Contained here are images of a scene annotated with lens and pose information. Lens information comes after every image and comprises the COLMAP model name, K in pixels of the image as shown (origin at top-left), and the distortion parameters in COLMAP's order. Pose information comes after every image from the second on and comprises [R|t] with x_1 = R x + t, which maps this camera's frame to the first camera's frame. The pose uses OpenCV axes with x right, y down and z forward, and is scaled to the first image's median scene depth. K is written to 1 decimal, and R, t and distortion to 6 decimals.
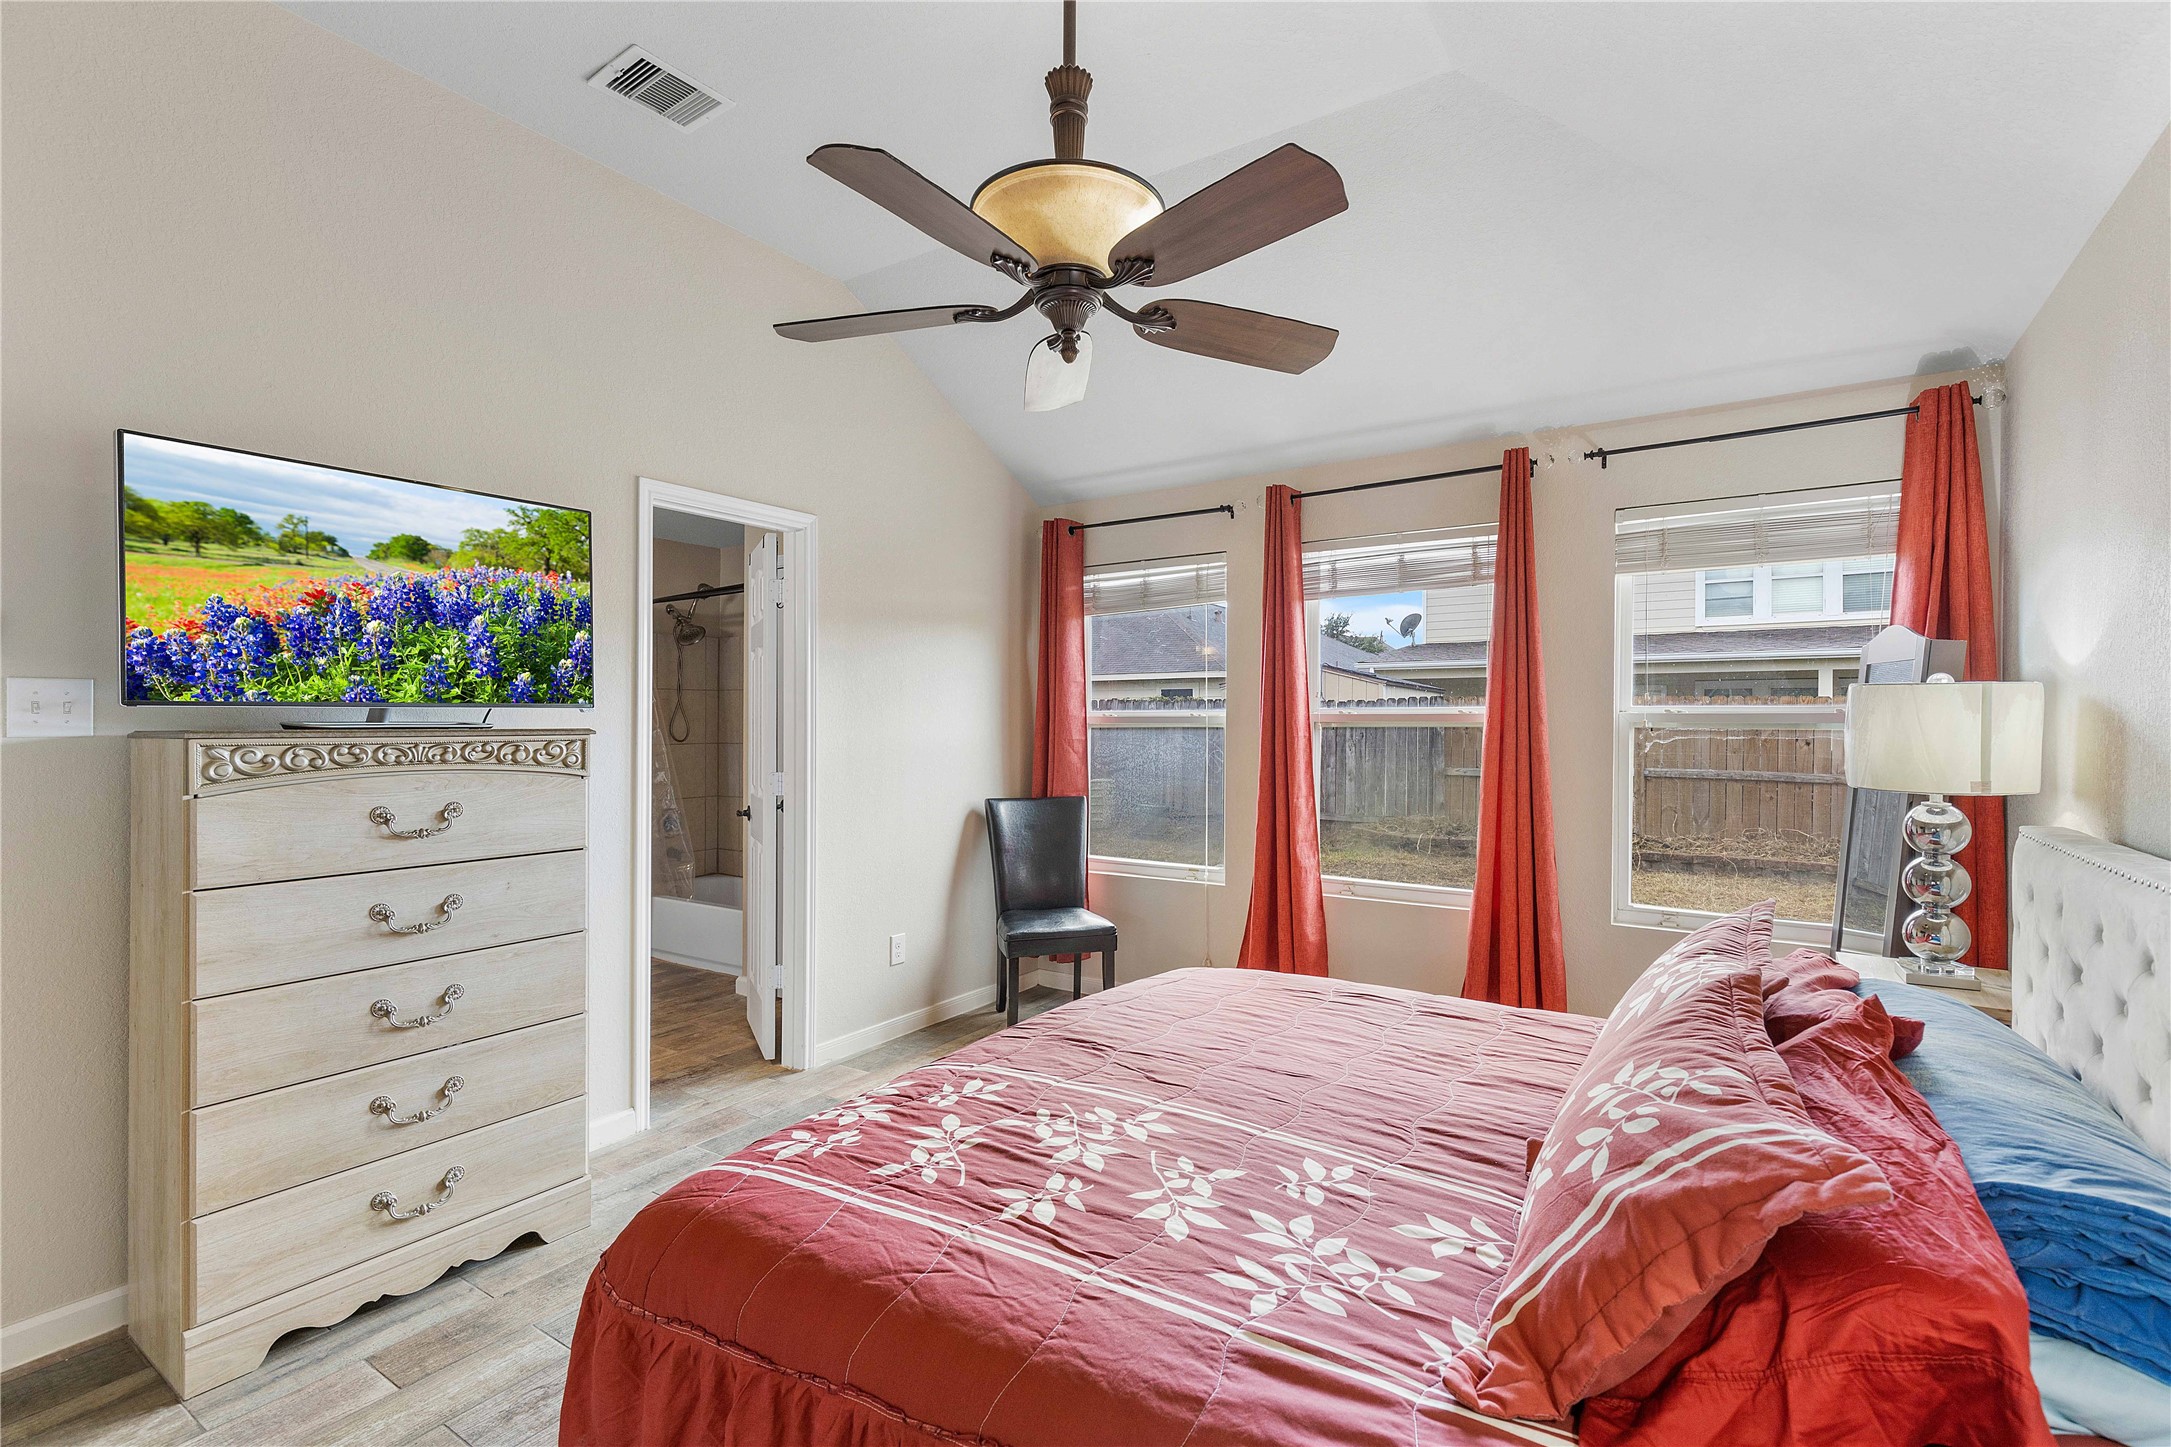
lens RADIAL K [[991.7, 0, 1112.9], [0, 991.7, 719.5], [0, 0, 1]] dist [0.006261, -0.000332]
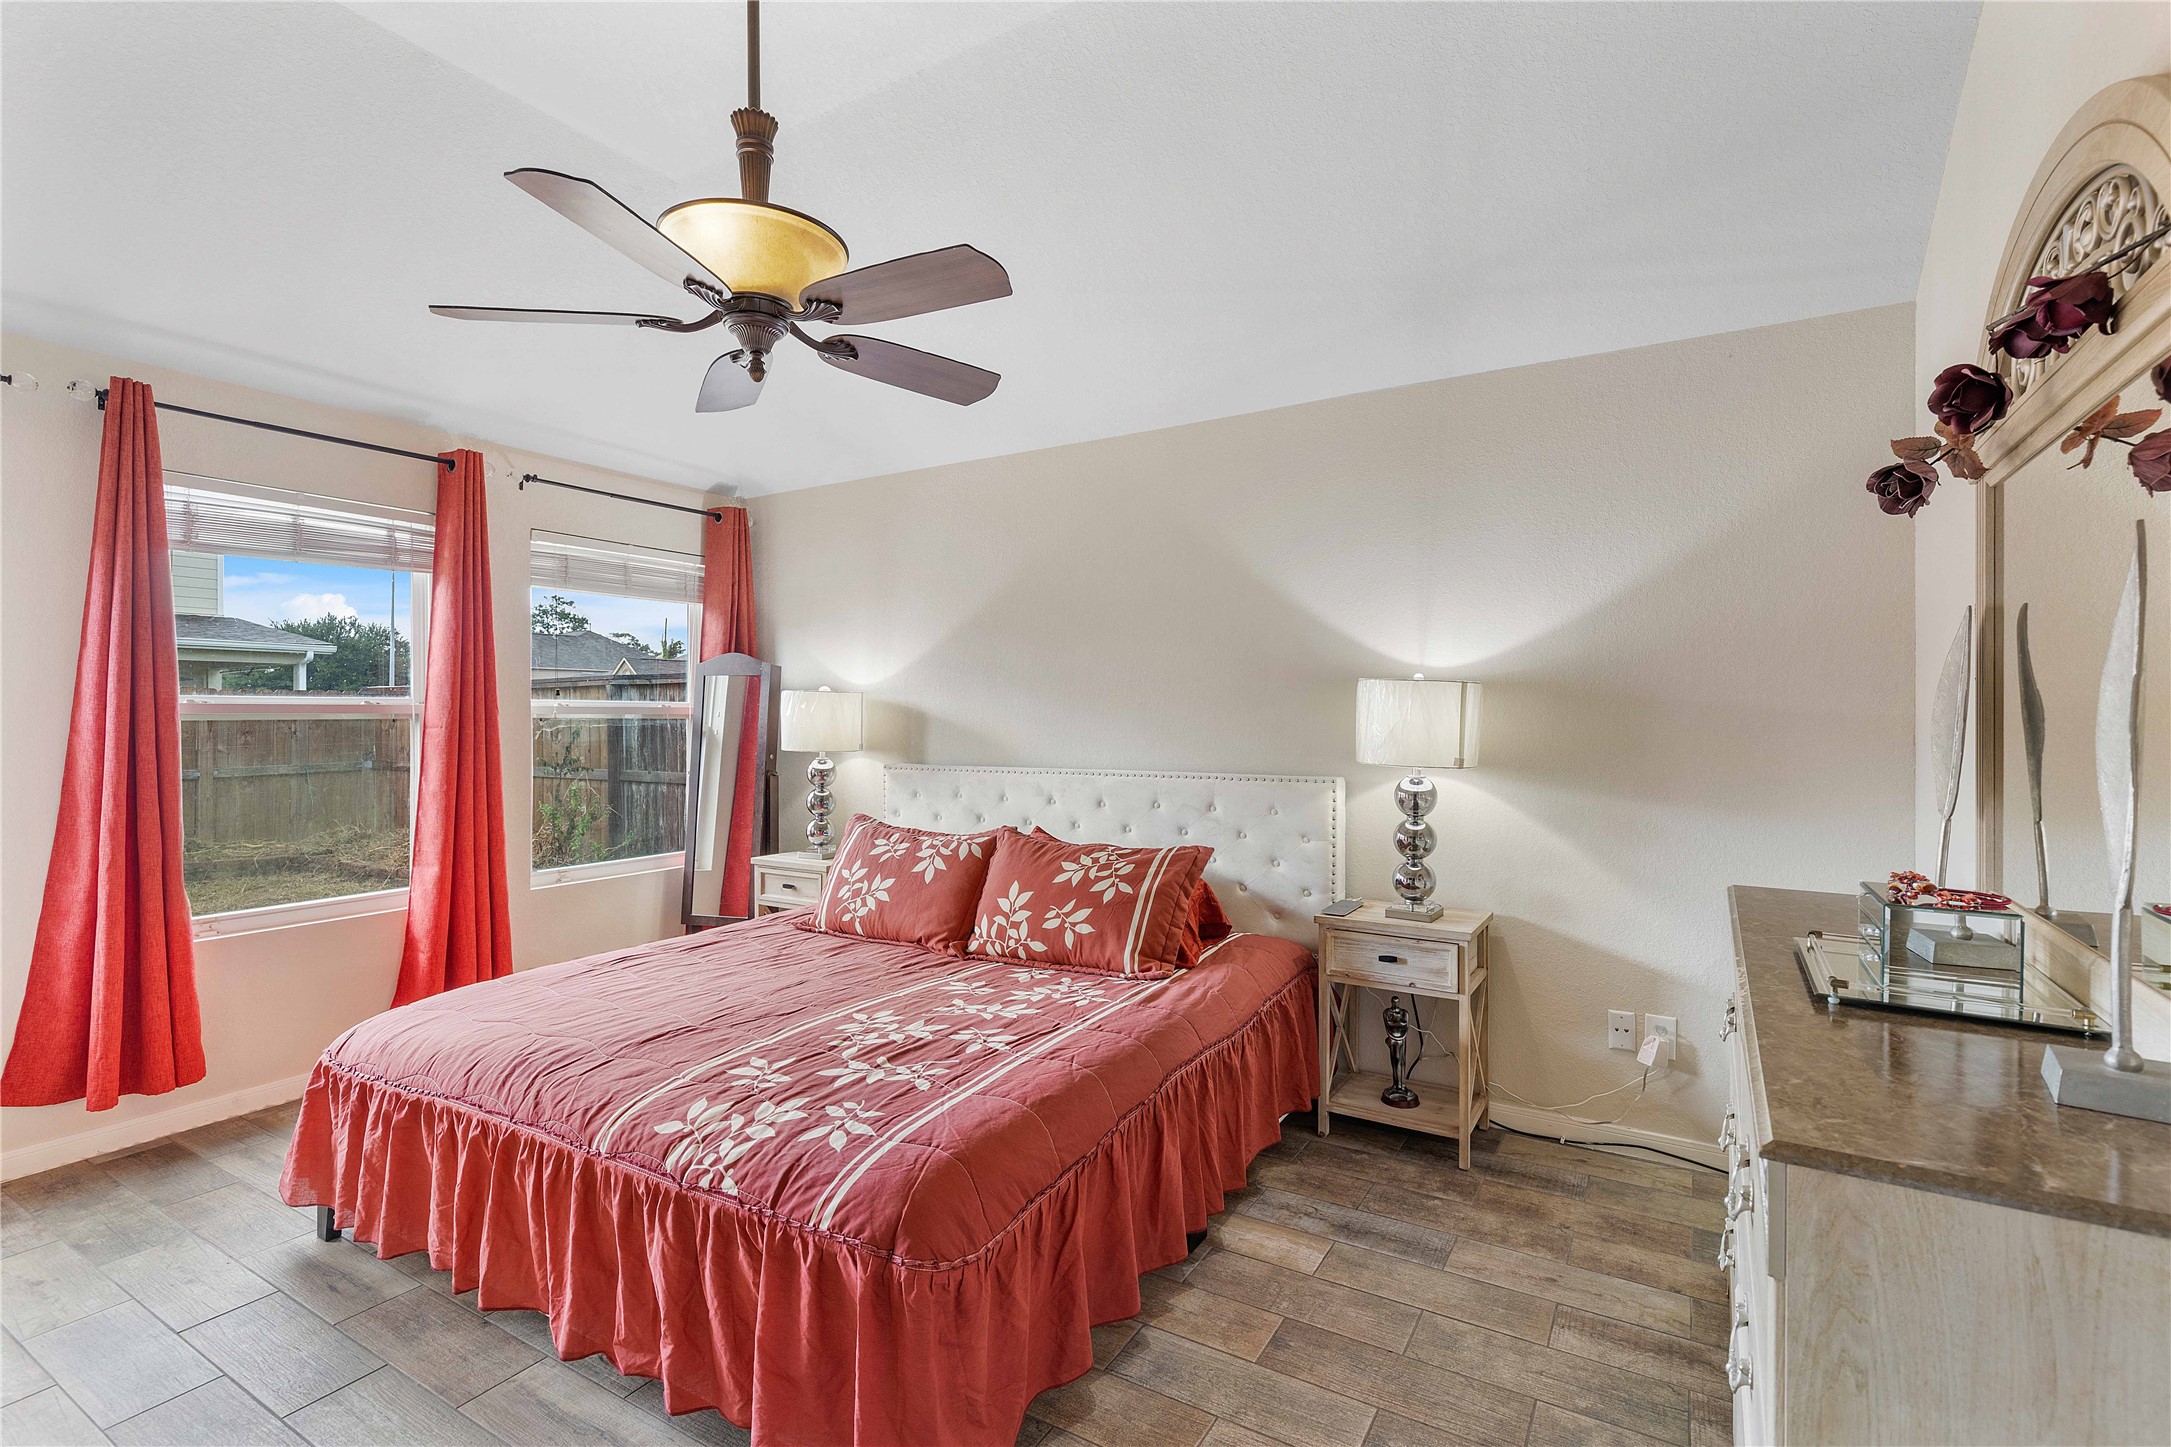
lens RADIAL K [[991.7, 0, 1097.4], [0, 991.7, 715.3], [0, 0, 1]] dist [0.006261, -0.000332]
pose [[-0.044593, -0.001667, 0.999004, -1.035038], [-0.001613, 0.999997, 0.001596, 0.003210], [-0.999004, -0.001541, -0.044596, 0.608443]]
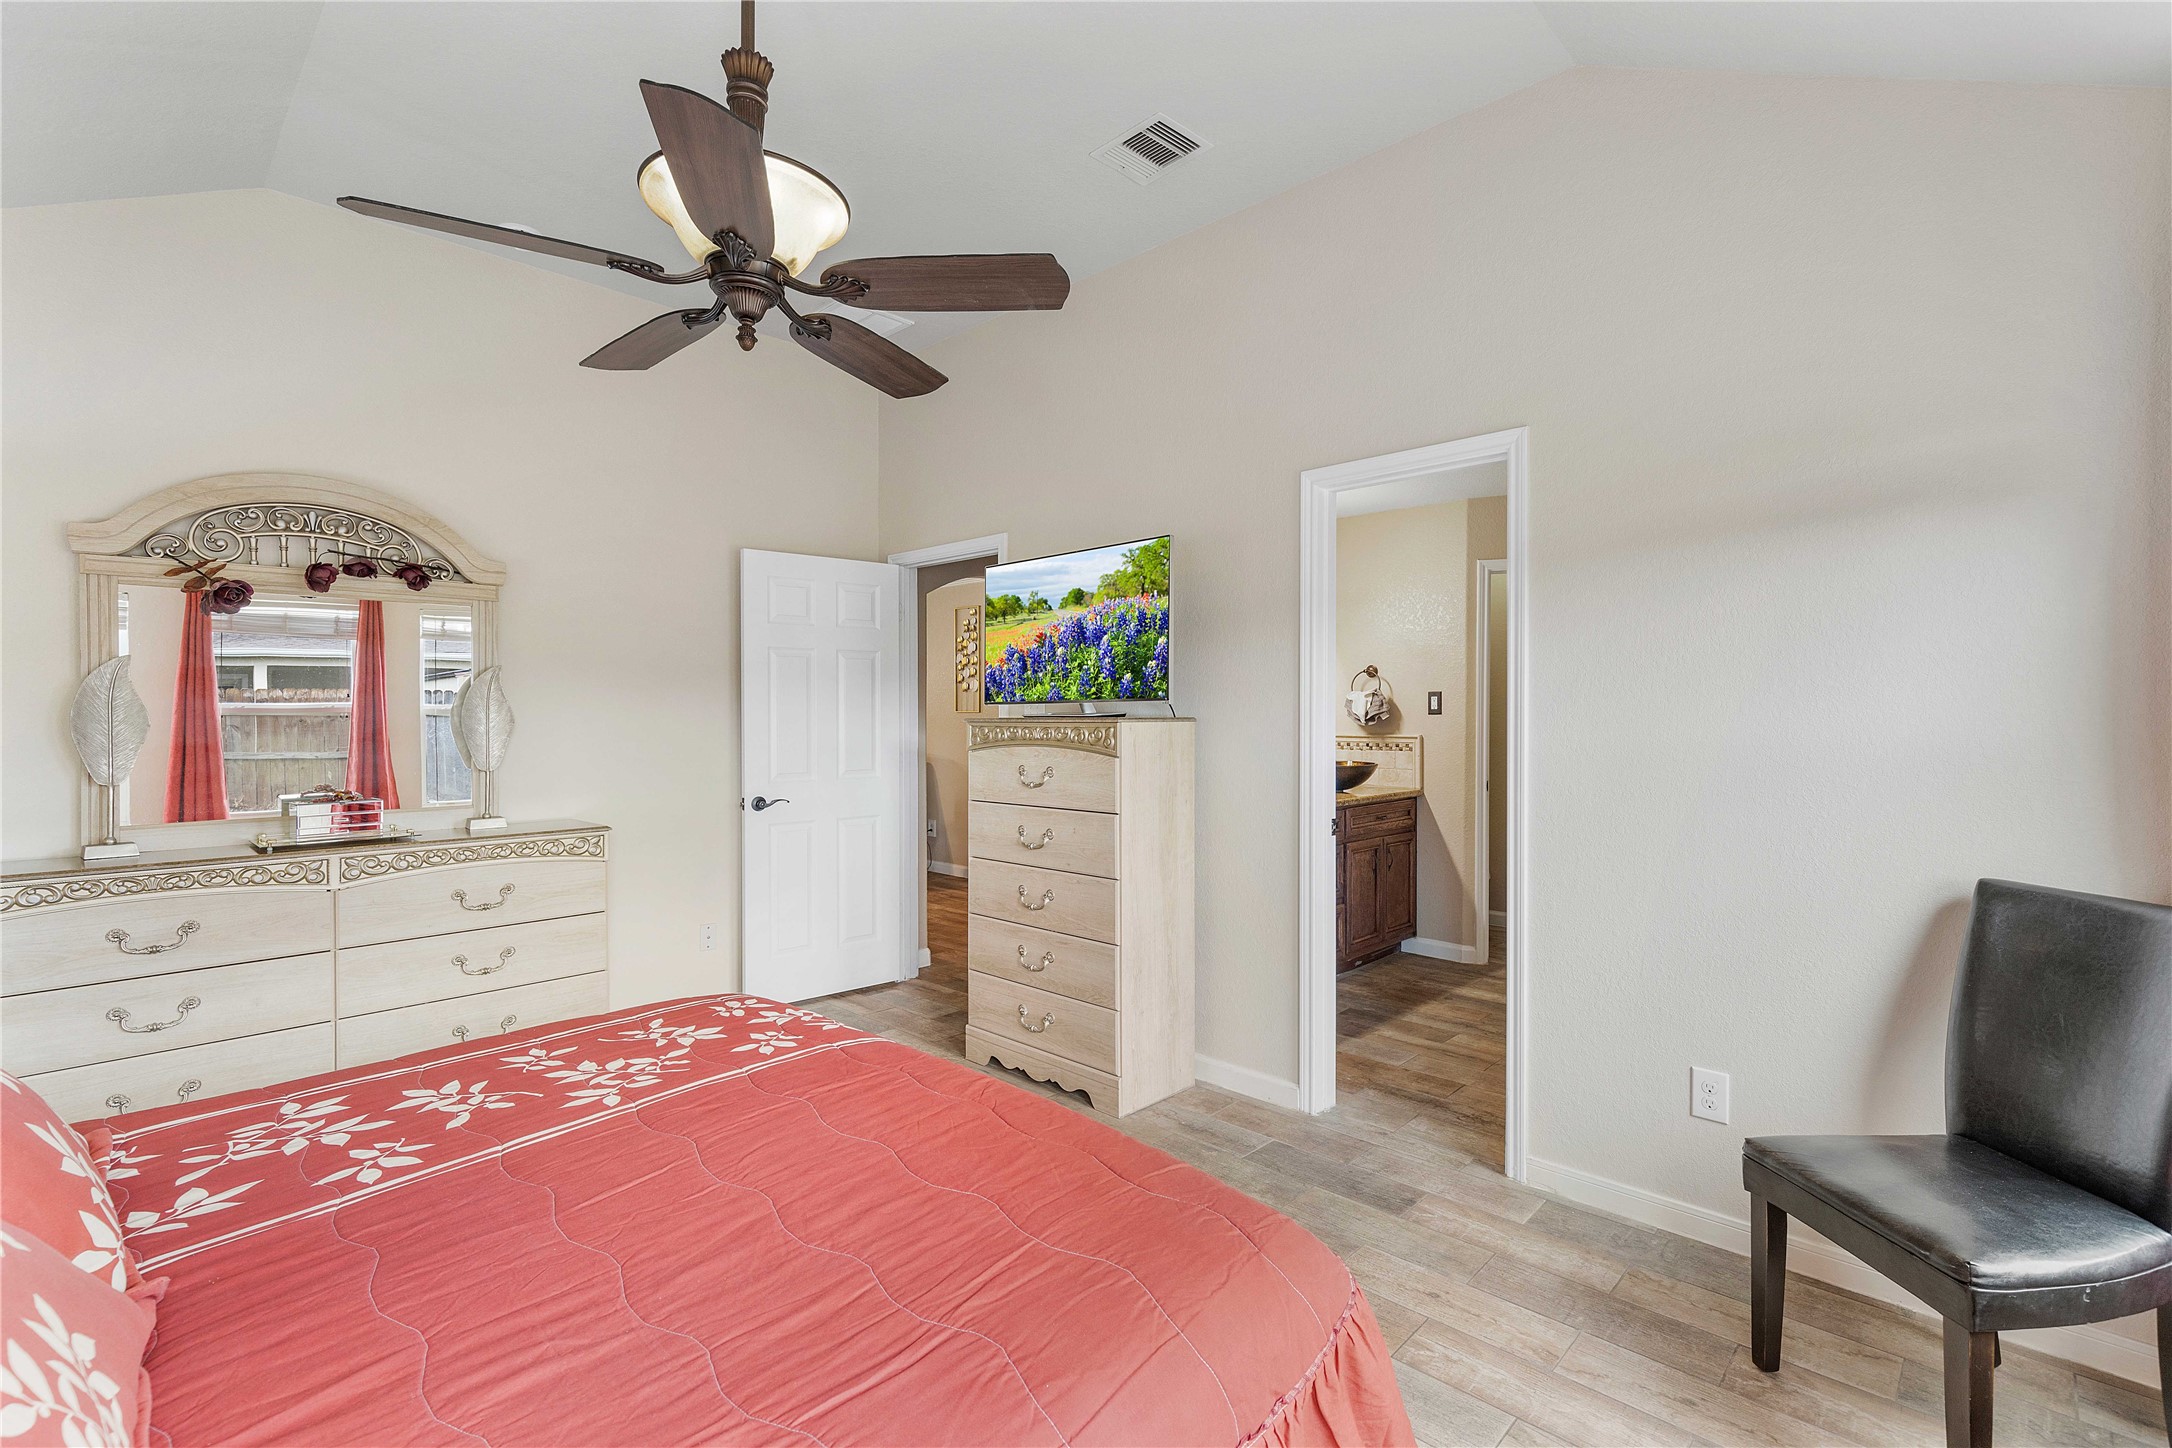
lens RADIAL K [[958.3, 0, 1100.3], [0, 958.3, 674.5], [0, 0, 1]] dist [-0.000654, 0.001615]
pose [[-0.168905, -0.032521, -0.985096, 0.769290], [0.006134, 0.999401, -0.034045, -0.004060], [0.985613, -0.011793, -0.168604, 1.360586]]
